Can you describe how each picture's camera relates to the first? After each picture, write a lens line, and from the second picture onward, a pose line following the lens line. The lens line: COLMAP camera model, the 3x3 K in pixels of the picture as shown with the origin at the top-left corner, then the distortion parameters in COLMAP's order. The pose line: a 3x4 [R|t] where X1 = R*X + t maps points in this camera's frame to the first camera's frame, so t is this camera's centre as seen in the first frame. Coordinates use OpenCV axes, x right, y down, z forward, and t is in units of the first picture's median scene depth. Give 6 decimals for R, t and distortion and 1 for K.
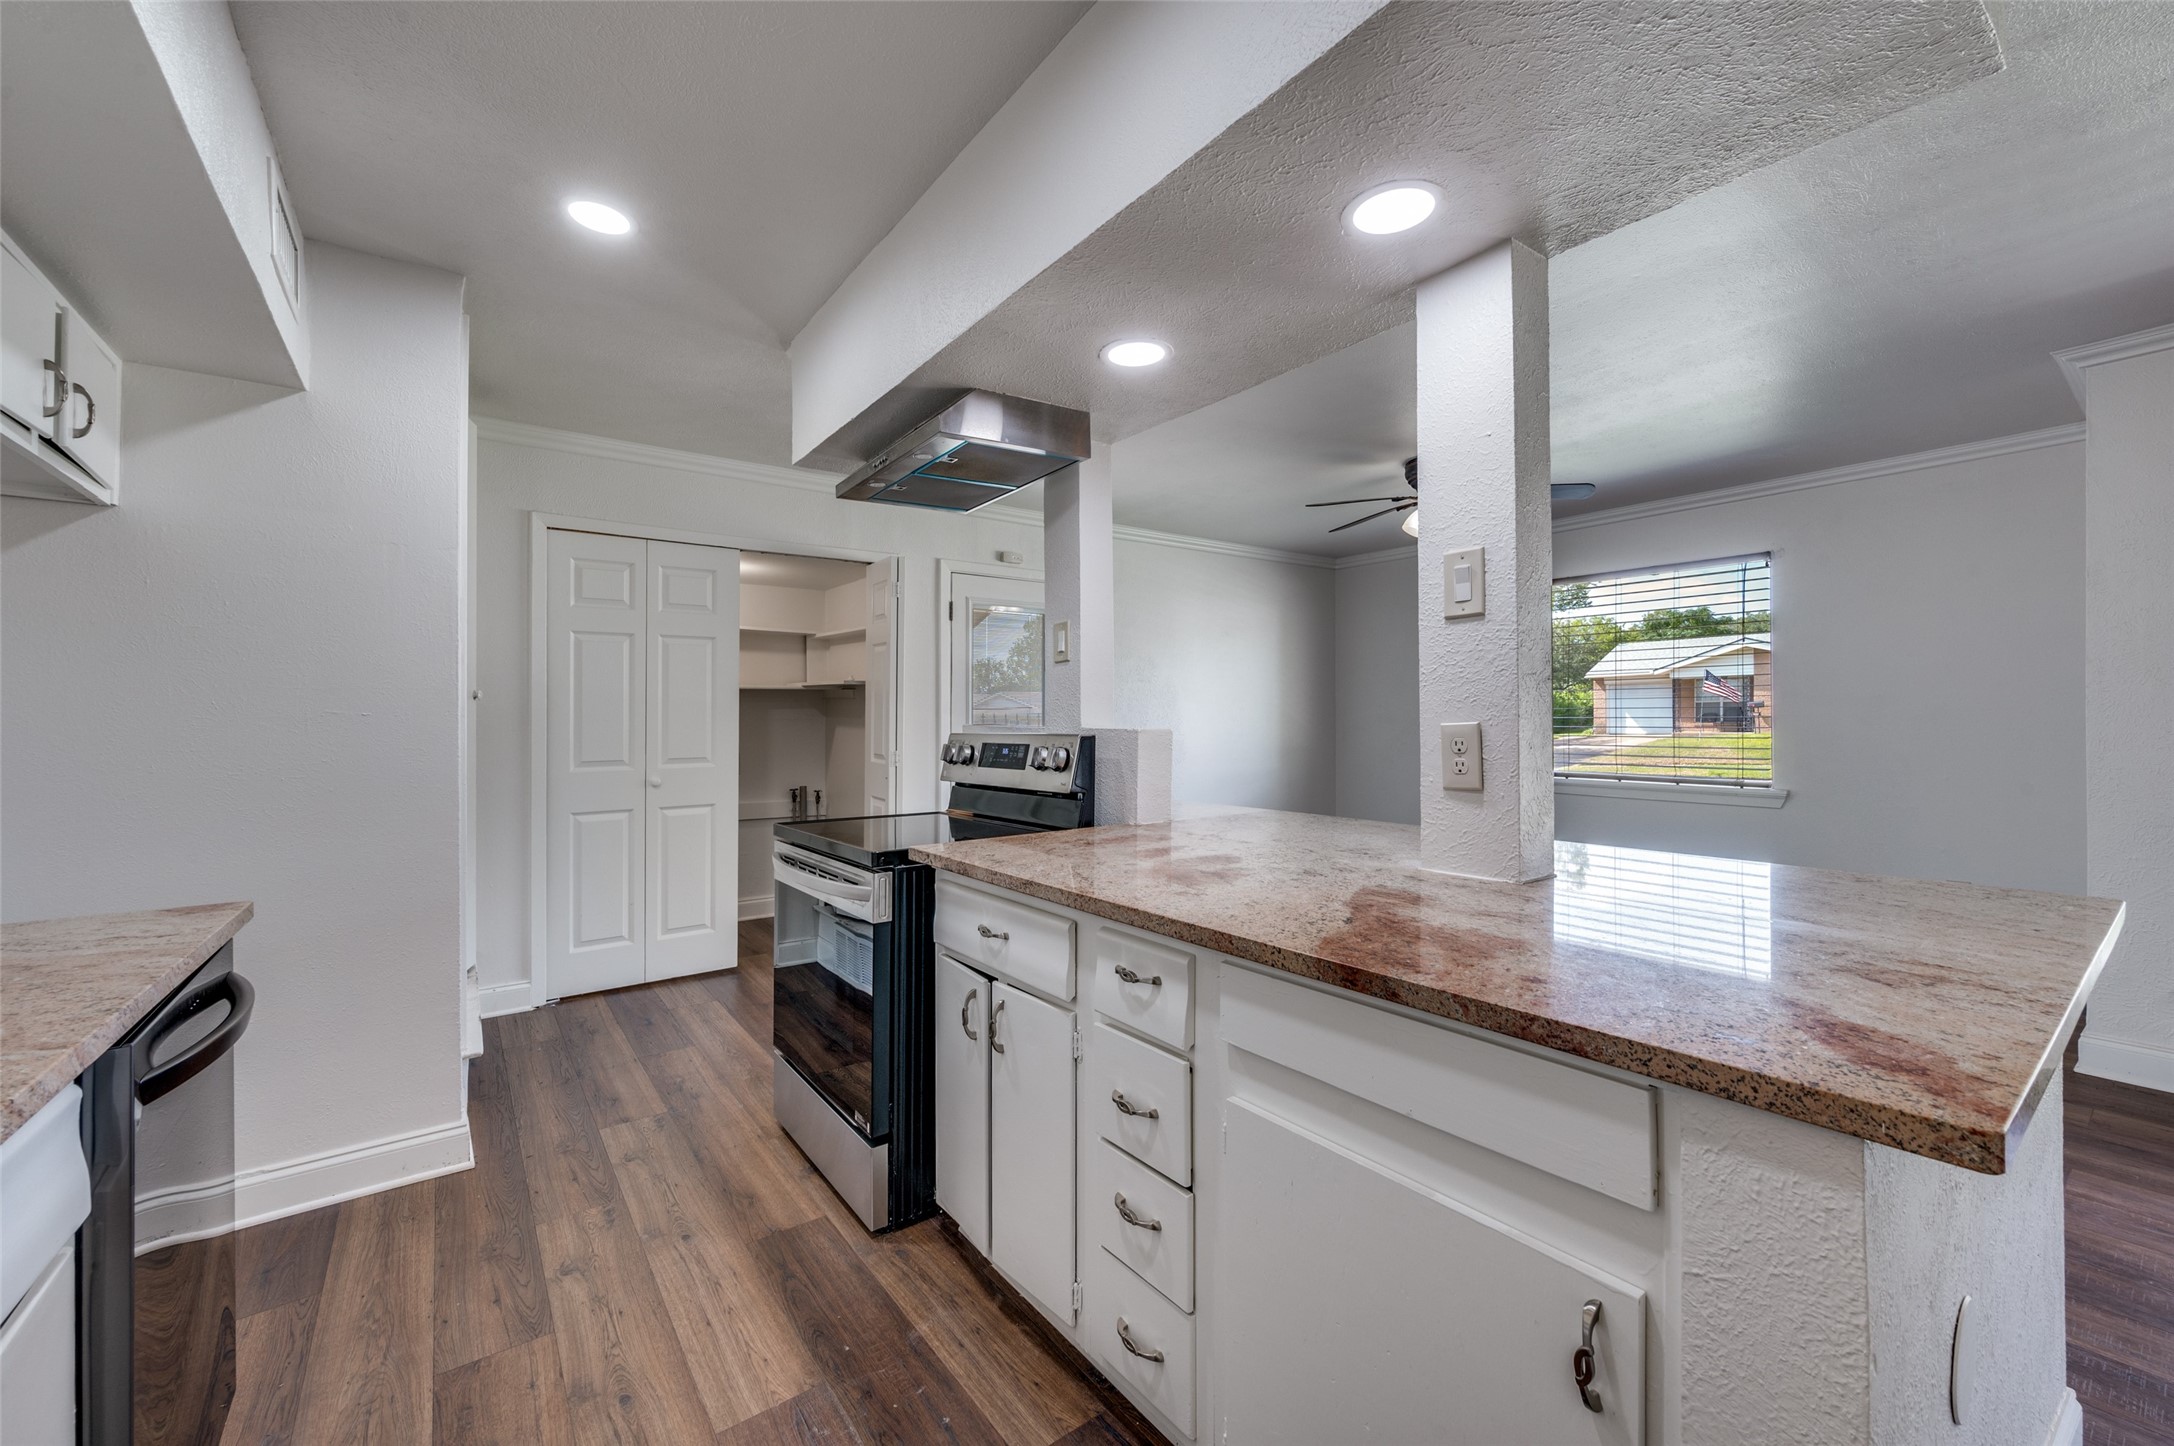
lens RADIAL K [[861.5, 0, 1098.9], [0, 861.5, 722.4], [0, 0, 1]] dist [0.004054, 0.000467]
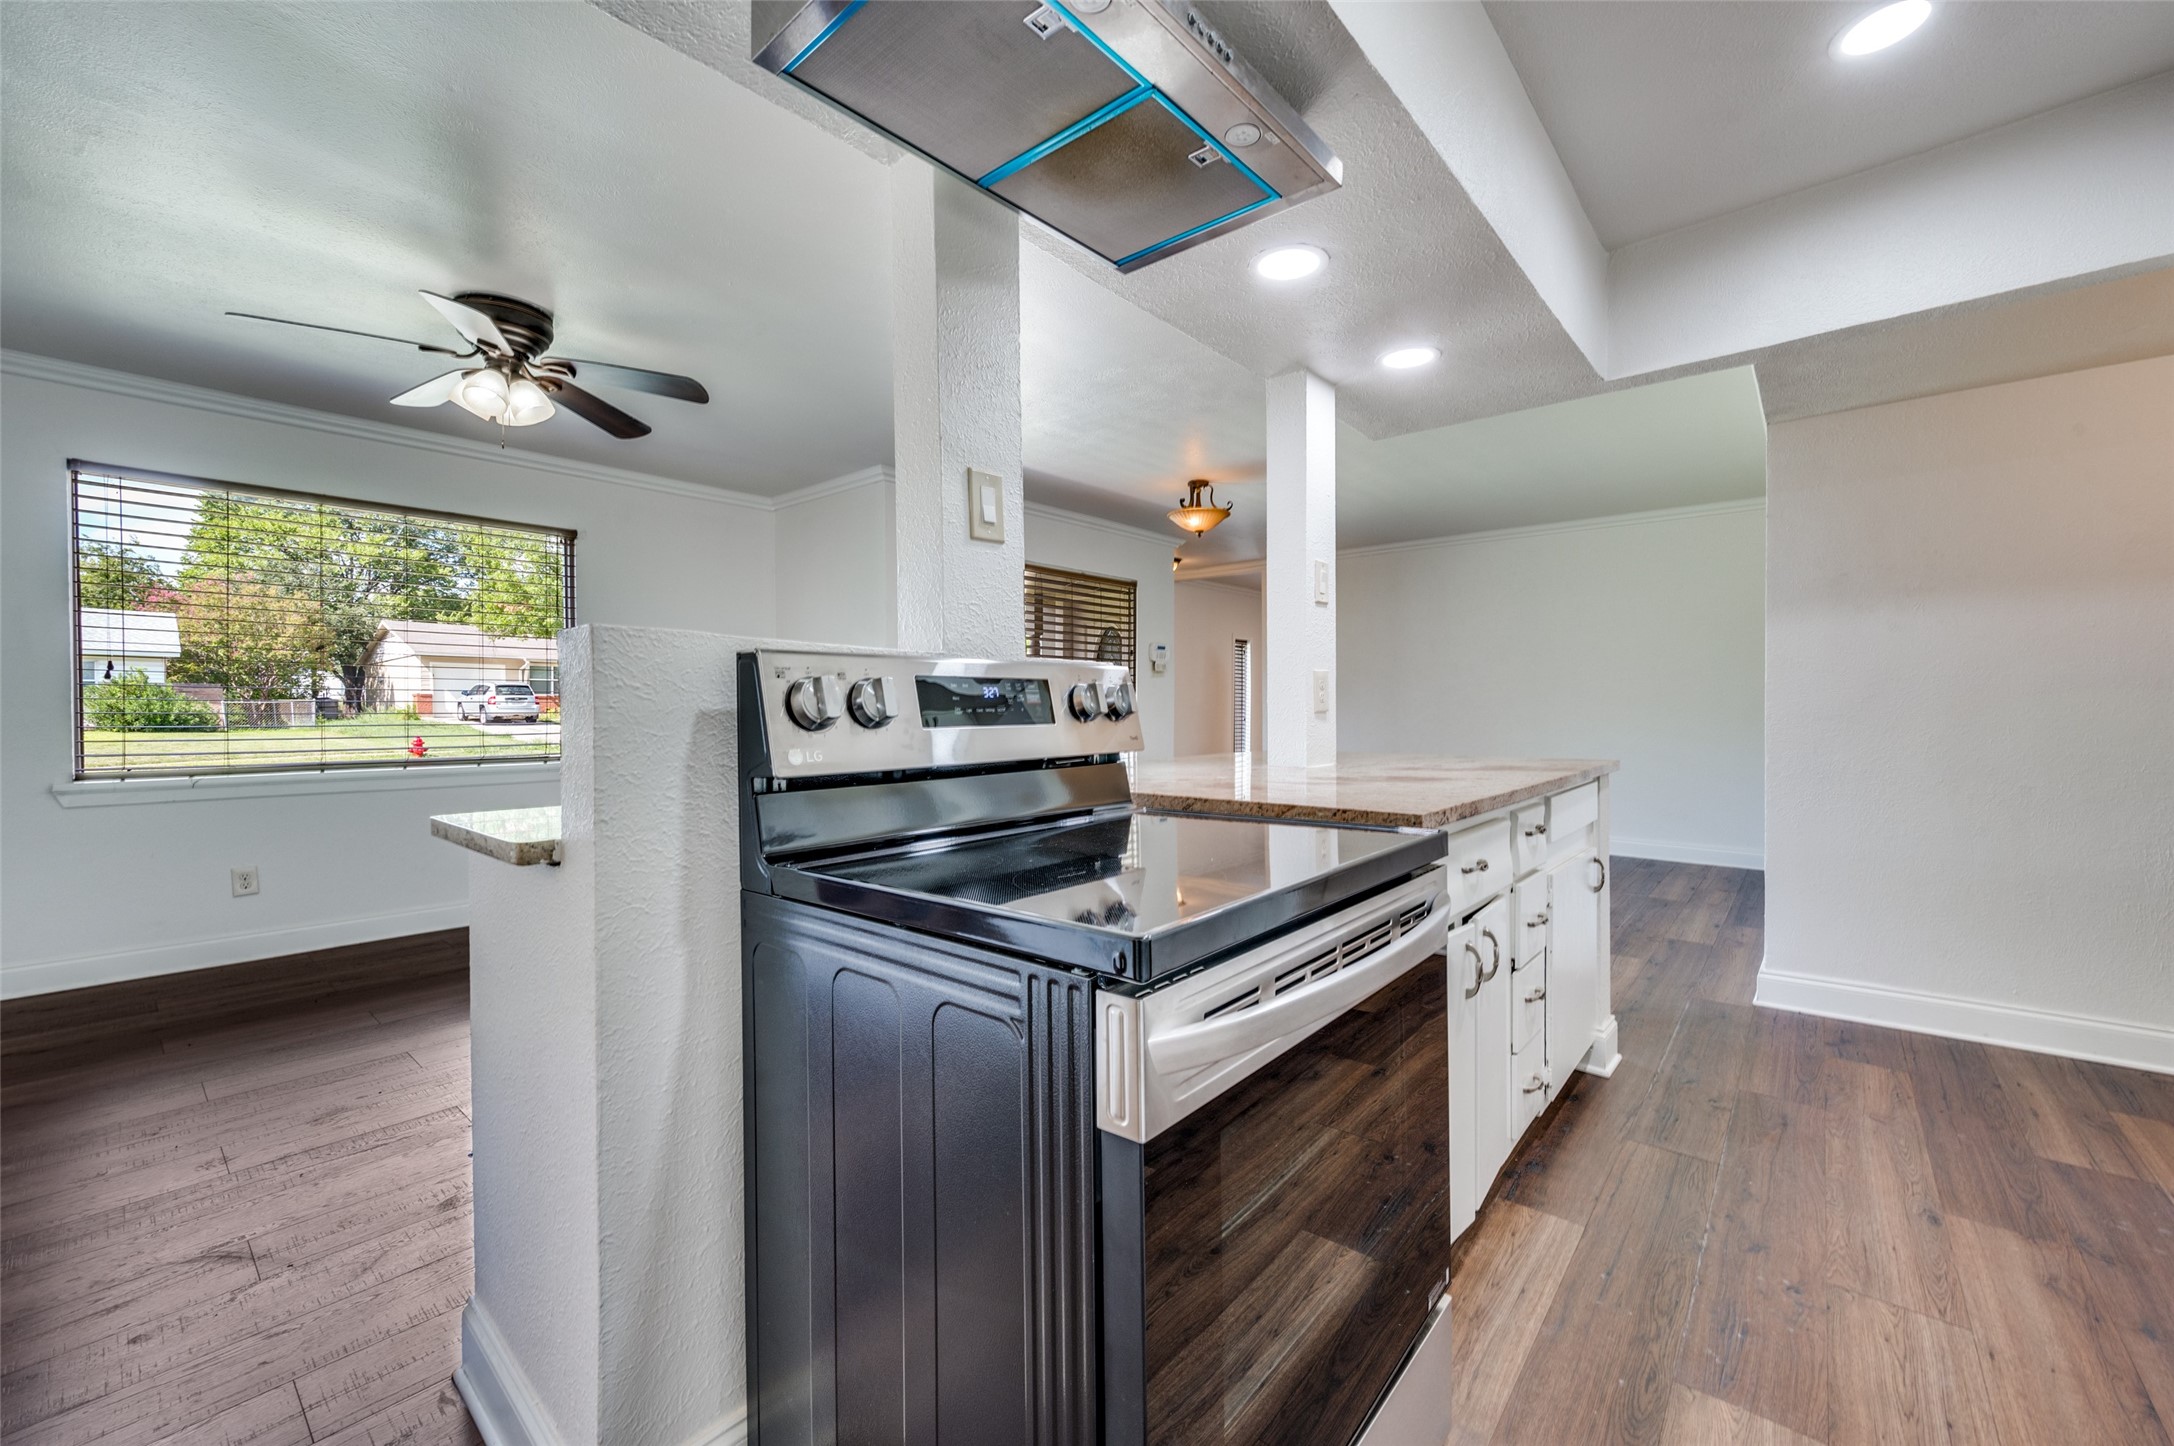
lens RADIAL K [[861.5, 0, 1087.4], [0, 861.5, 727.8], [0, 0, 1]] dist [0.004054, 0.000467]
pose [[-0.209437, -0.012800, 0.977738, -0.666318], [0.007010, 0.999869, 0.014592, 0.051275], [-0.977797, 0.009910, -0.209320, 1.122447]]
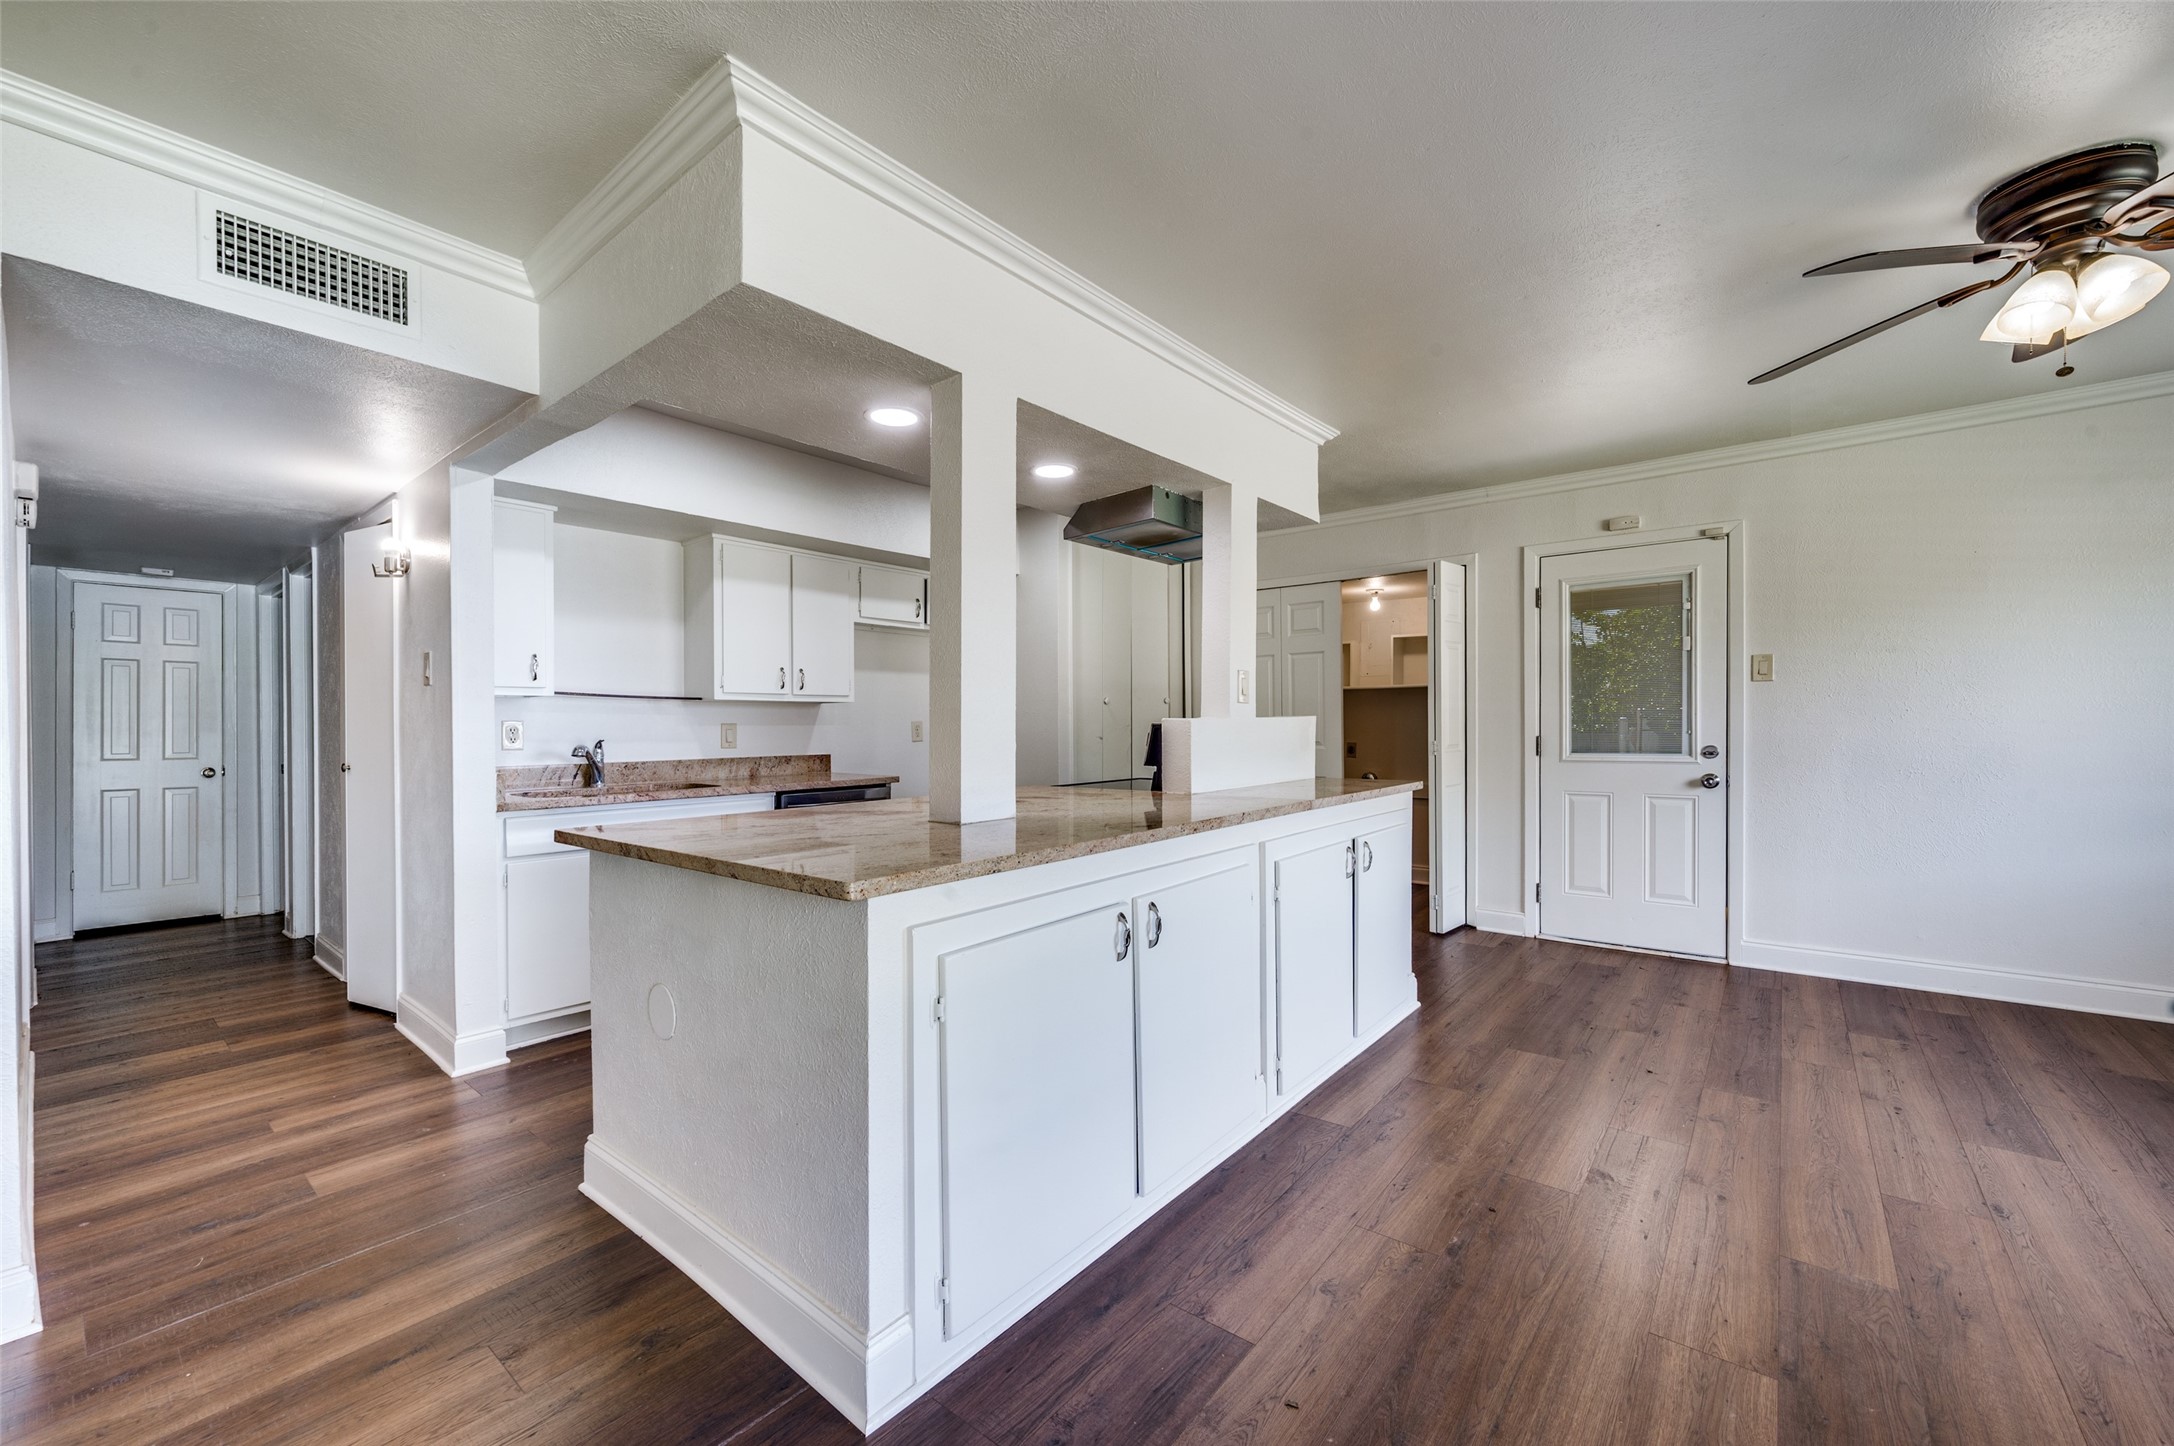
lens RADIAL K [[861.5, 0, 1107.8], [0, 861.5, 713.3], [0, 0, 1]] dist [0.004054, 0.000467]
pose [[0.250255, -0.007450, -0.968151, 1.208705], [0.004147, 0.999969, -0.006623, 0.007312], [0.968171, -0.002357, 0.250278, 0.558446]]
